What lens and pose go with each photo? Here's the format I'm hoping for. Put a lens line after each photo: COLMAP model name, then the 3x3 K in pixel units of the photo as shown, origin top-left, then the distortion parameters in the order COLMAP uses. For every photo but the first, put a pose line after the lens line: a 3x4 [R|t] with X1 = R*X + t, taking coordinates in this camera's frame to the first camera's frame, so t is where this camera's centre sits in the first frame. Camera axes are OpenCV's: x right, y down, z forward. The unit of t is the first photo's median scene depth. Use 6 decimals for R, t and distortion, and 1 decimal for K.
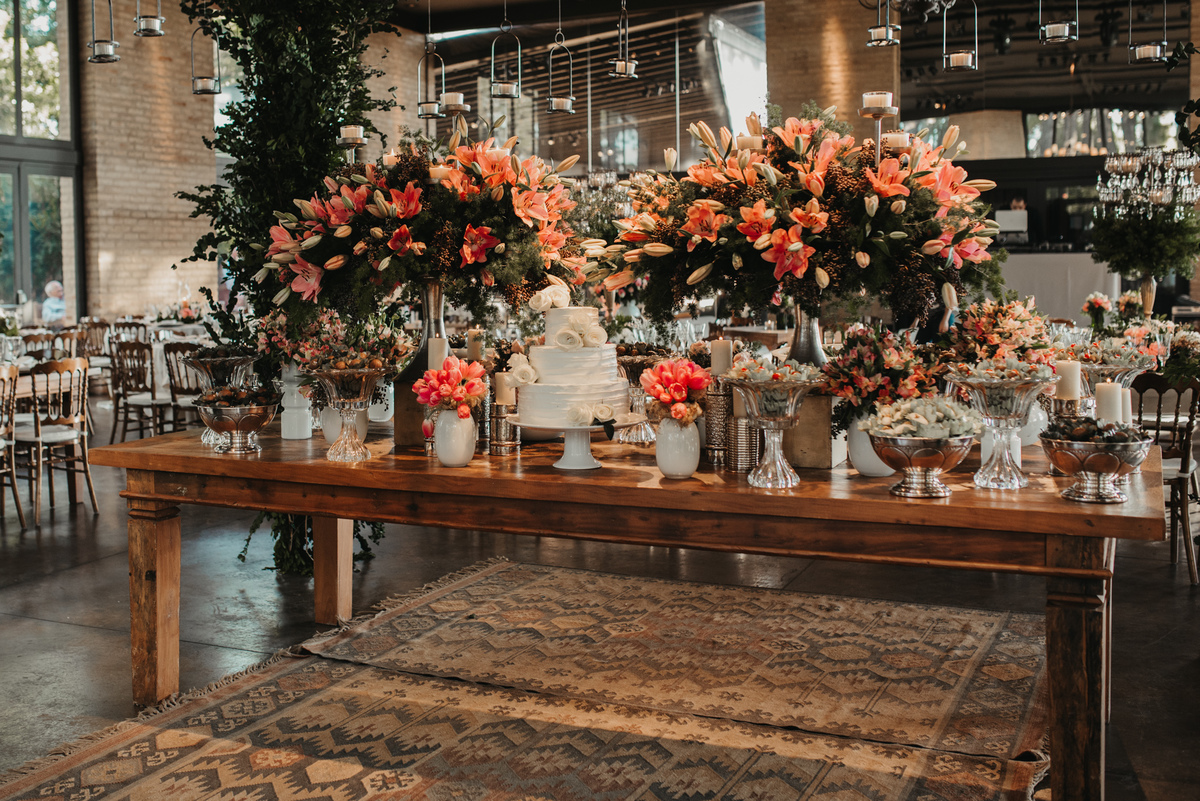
lens RADIAL K [[1272.1, 0, 600.1], [0, 1272.1, 326.2], [0, 0, 1]] dist [-0.032140, 0.000113]
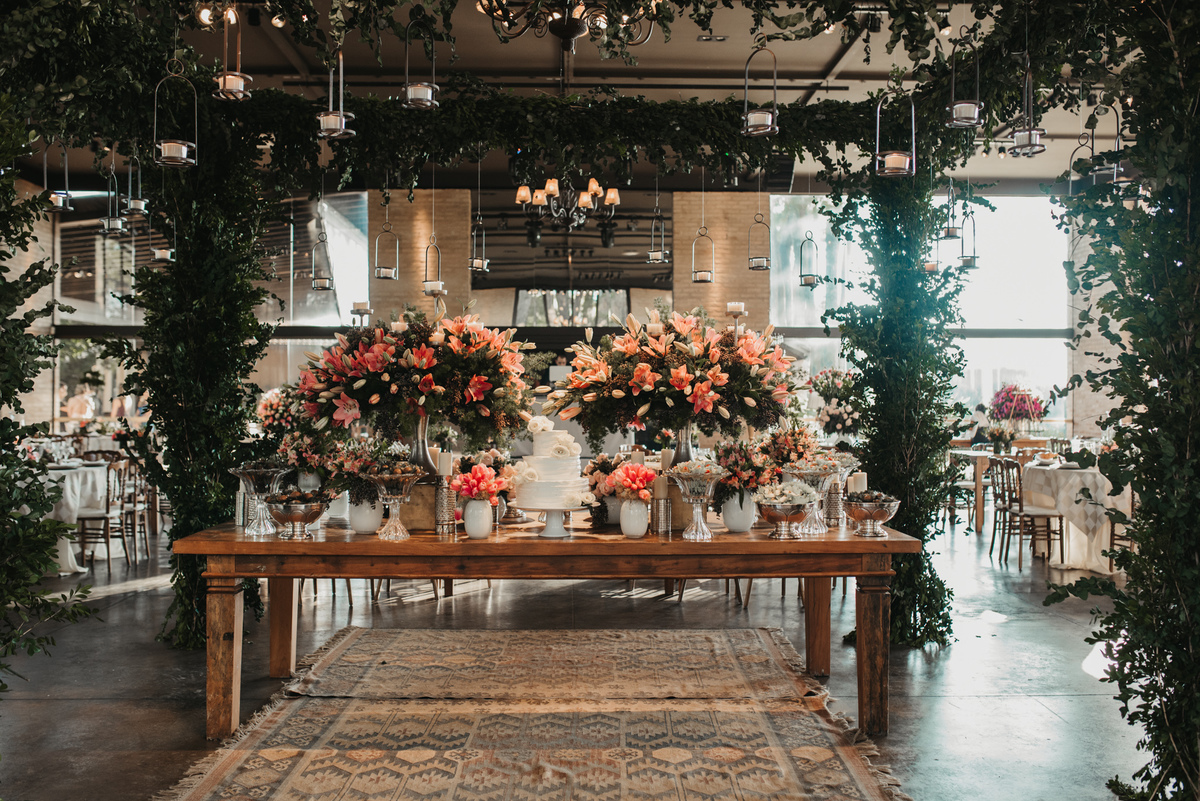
lens RADIAL K [[1102.5, 0, 600.0], [0, 1102.5, 400.5], [0, 0, 1]] dist [-0.046396, 0.019327]
pose [[0.894845, 0.013404, 0.446176, -0.538814], [0.010307, 0.998662, -0.050673, 0.015944], [-0.446258, 0.049943, 0.893509, -0.198842]]
